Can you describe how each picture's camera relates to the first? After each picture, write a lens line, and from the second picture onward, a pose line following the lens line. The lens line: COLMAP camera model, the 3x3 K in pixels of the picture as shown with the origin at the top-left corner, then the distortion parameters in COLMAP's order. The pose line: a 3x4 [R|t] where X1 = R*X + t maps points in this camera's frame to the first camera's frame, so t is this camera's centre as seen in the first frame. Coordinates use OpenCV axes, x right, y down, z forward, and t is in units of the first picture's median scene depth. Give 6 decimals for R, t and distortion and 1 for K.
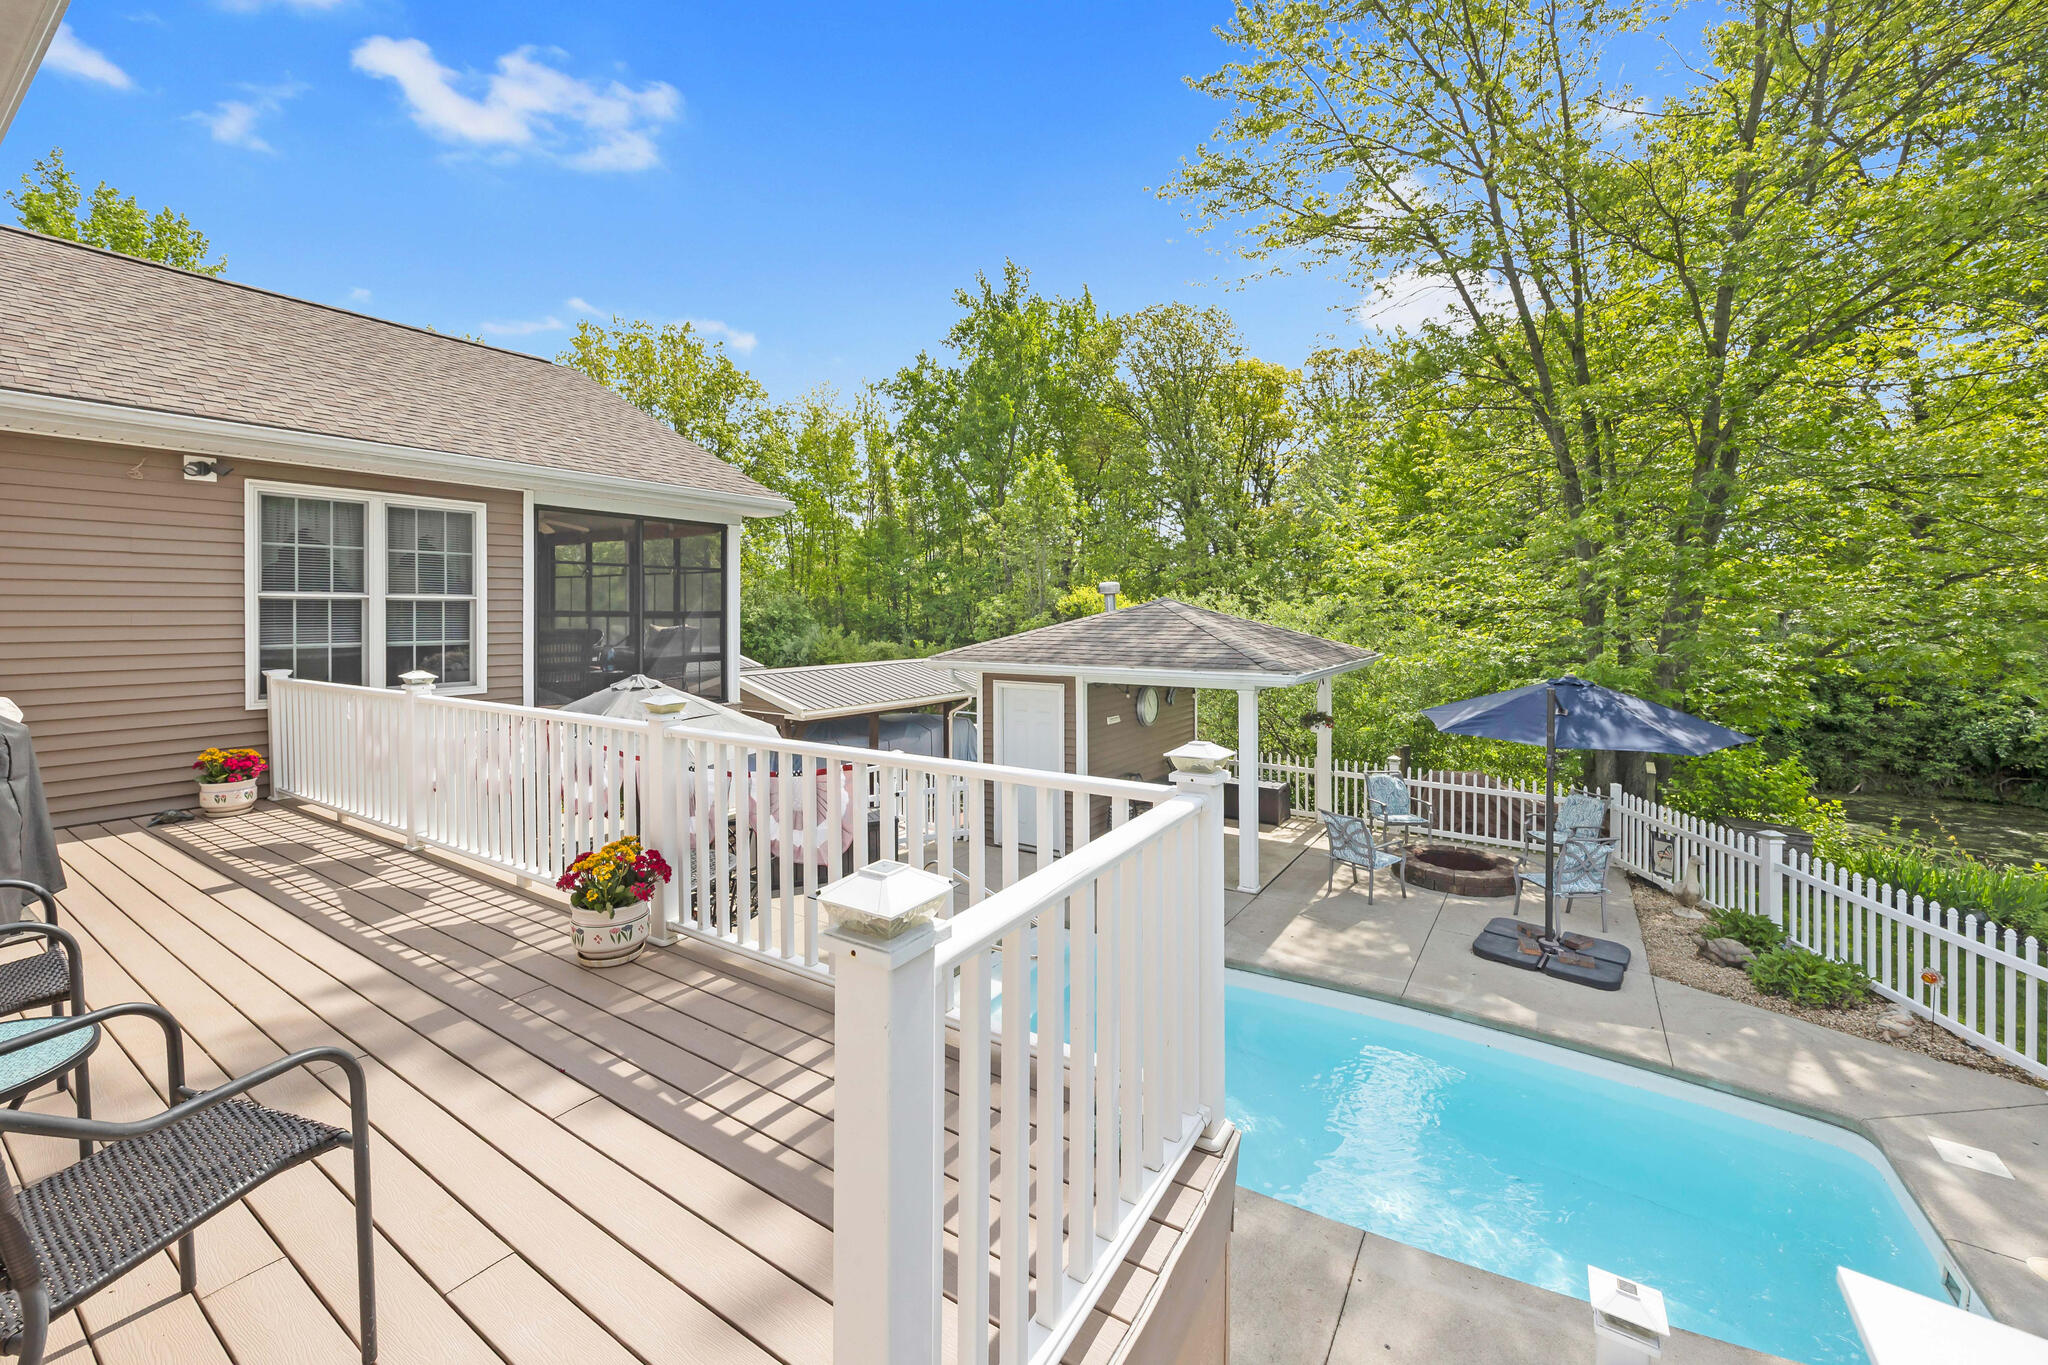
lens RADIAL K [[818.0, 0, 996.8], [0, 818.0, 615.0], [0, 0, 1]] dist [-0.005585, -0.000185]
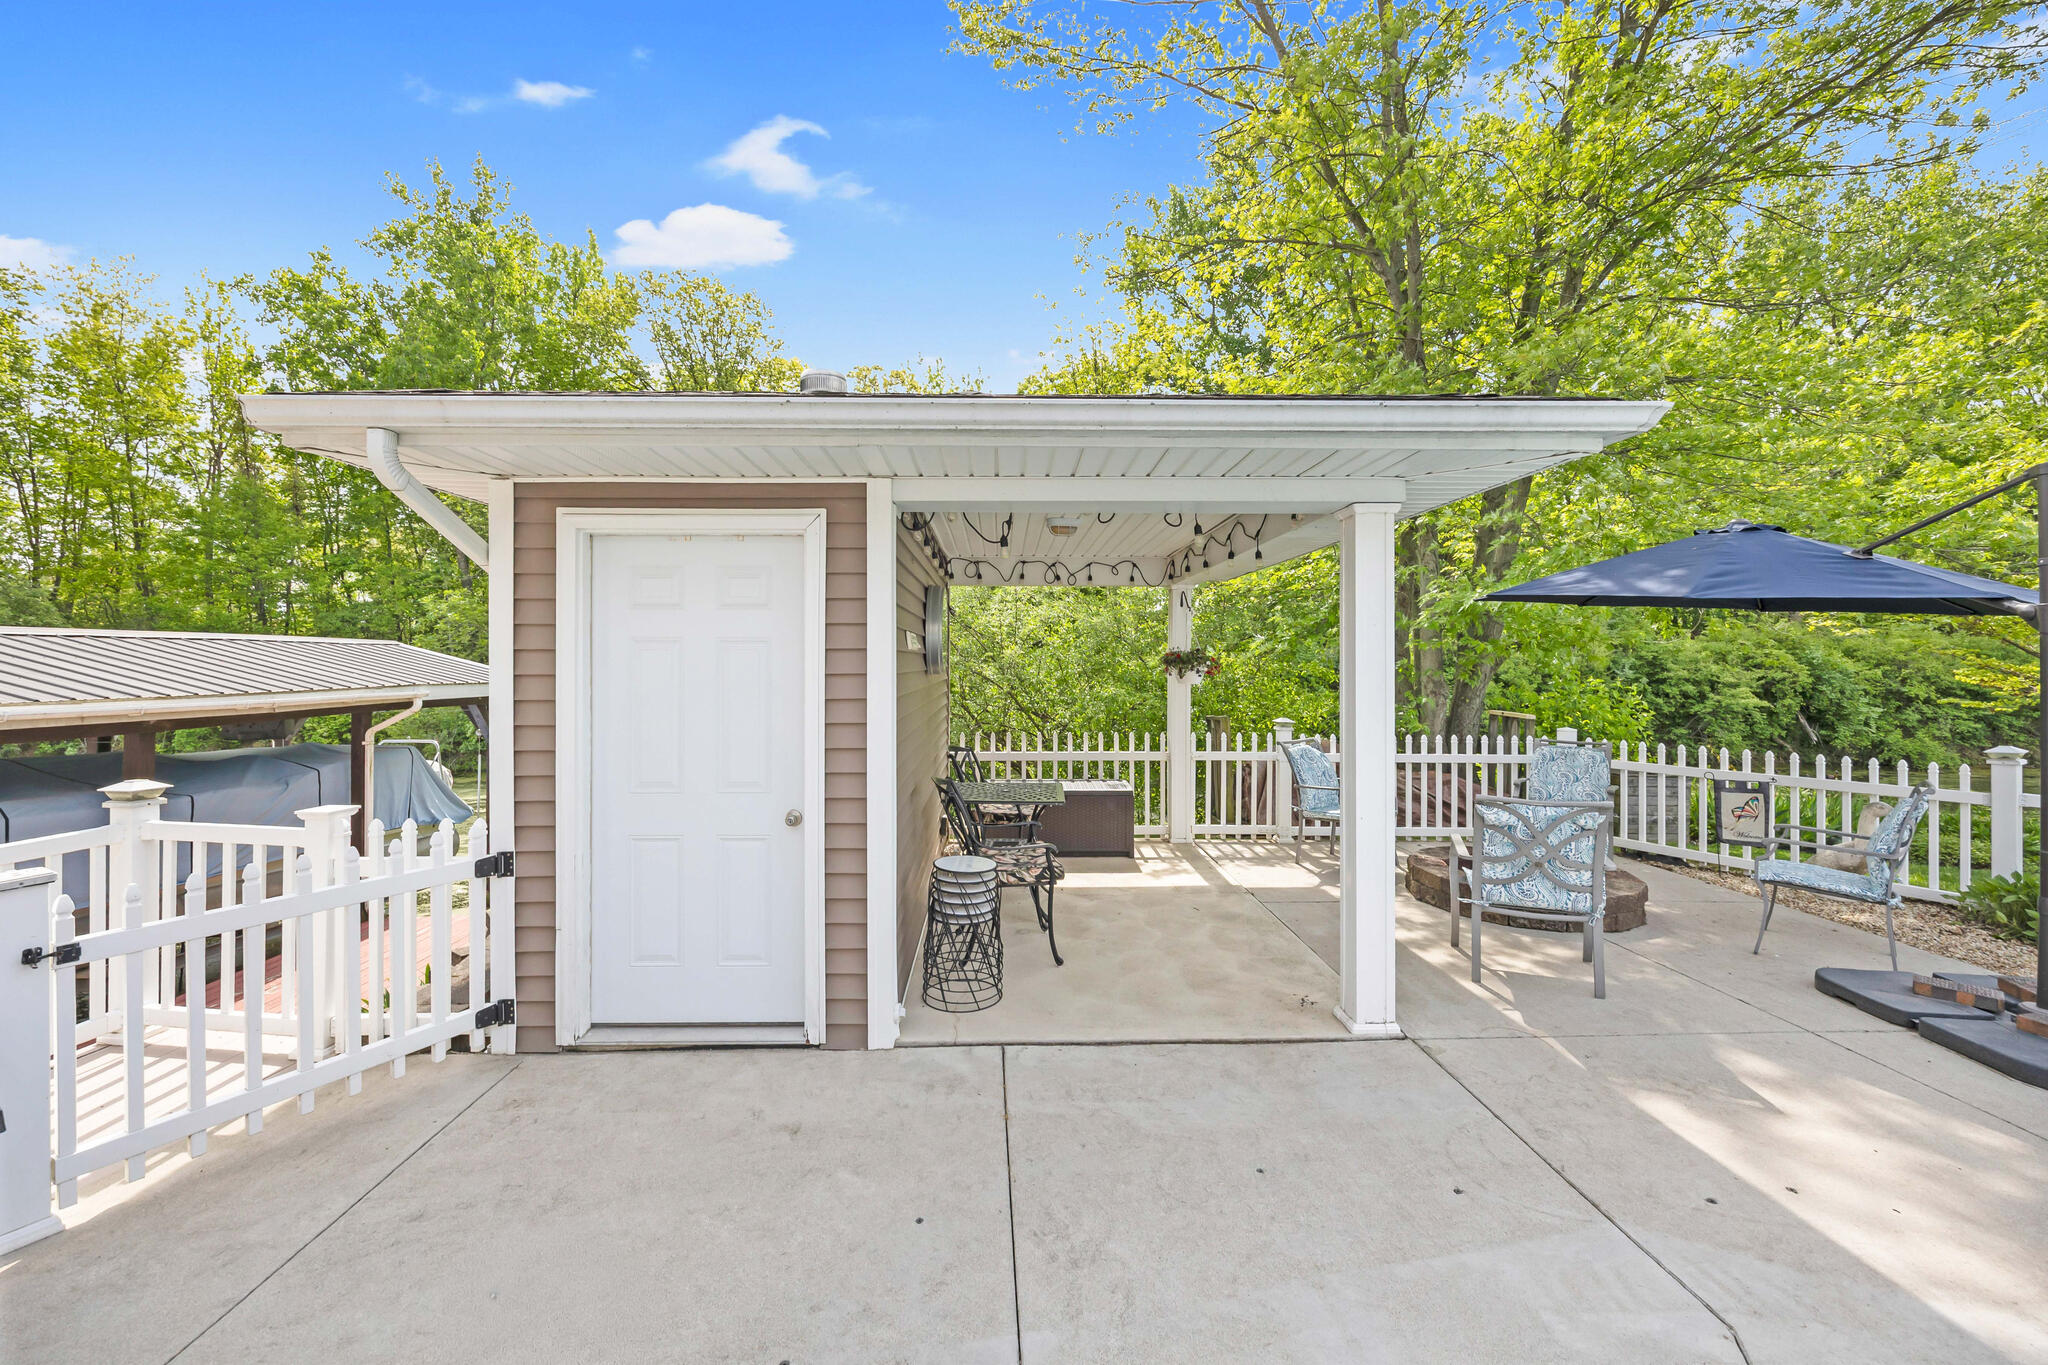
lens RADIAL K [[812.6, 0, 1022.3], [0, 812.6, 659.7], [0, 0, 1]] dist [-0.002123, -0.000540]
pose [[0.813622, 0.004353, 0.581378, -0.039789], [-0.002553, 0.999989, -0.003915, 0.155491], [-0.581389, 0.001701, 0.813624, 0.727580]]
